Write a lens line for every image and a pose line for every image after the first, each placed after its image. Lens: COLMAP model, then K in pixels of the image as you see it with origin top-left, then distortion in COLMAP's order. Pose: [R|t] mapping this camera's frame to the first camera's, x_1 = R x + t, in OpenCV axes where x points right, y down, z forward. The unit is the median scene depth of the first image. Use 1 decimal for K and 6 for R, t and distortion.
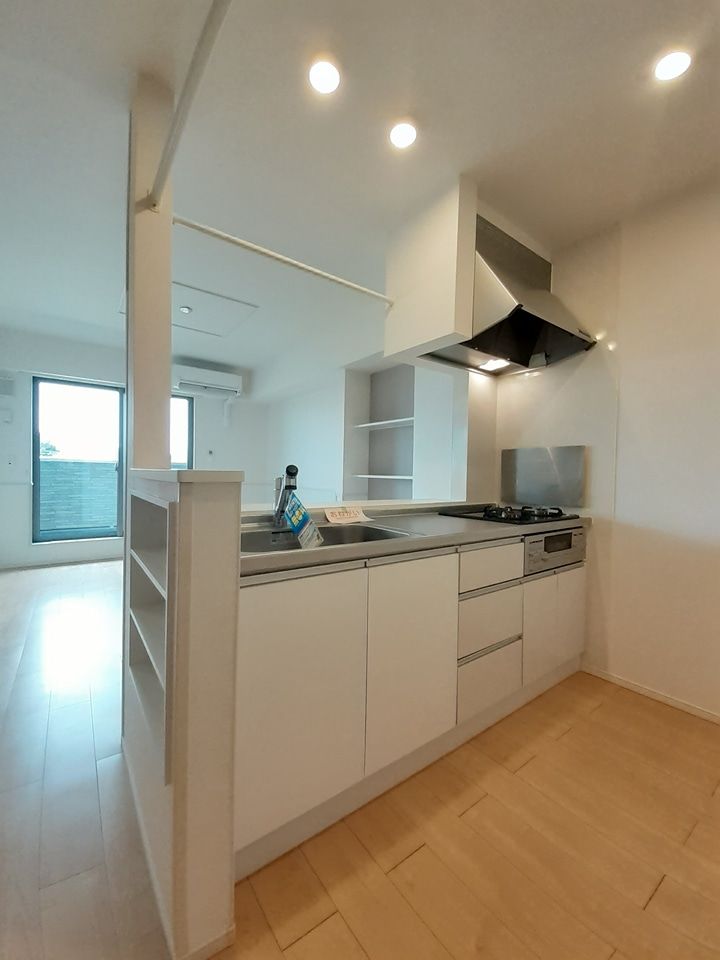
lens RADIAL K [[391.3, 0, 366.1], [0, 391.3, 480.9], [0, 0, 1]] dist [0.000541, 0.000101]
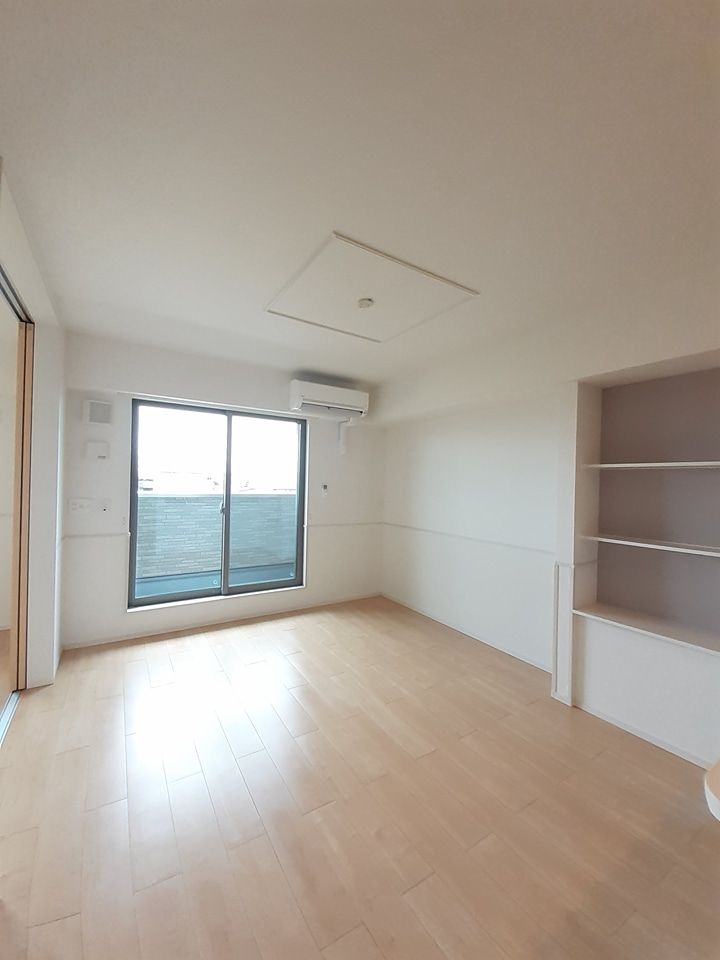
lens RADIAL K [[391.3, 0, 356.3], [0, 391.3, 479.7], [0, 0, 1]] dist [0.000541, 0.000101]
pose [[0.996300, 0.002564, -0.085905, -0.293995], [-0.004793, 0.999657, -0.025751, -0.074493], [0.085810, 0.026068, 0.995970, 0.220681]]
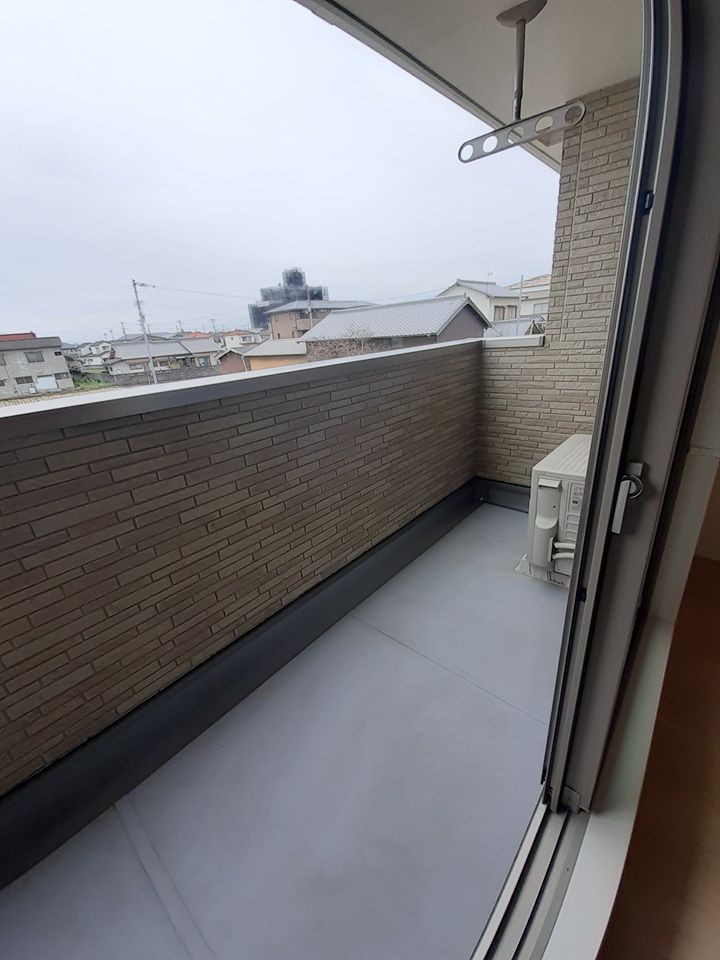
lens RADIAL K [[391.3, 0, 358.6], [0, 391.3, 483.0], [0, 0, 1]] dist [0.000541, 0.000101]
pose [[0.975590, -0.164527, 0.145444, -0.659538], [0.103987, 0.929477, 0.353918, -0.083747], [-0.193416, -0.330155, 0.923898, 0.771720]]
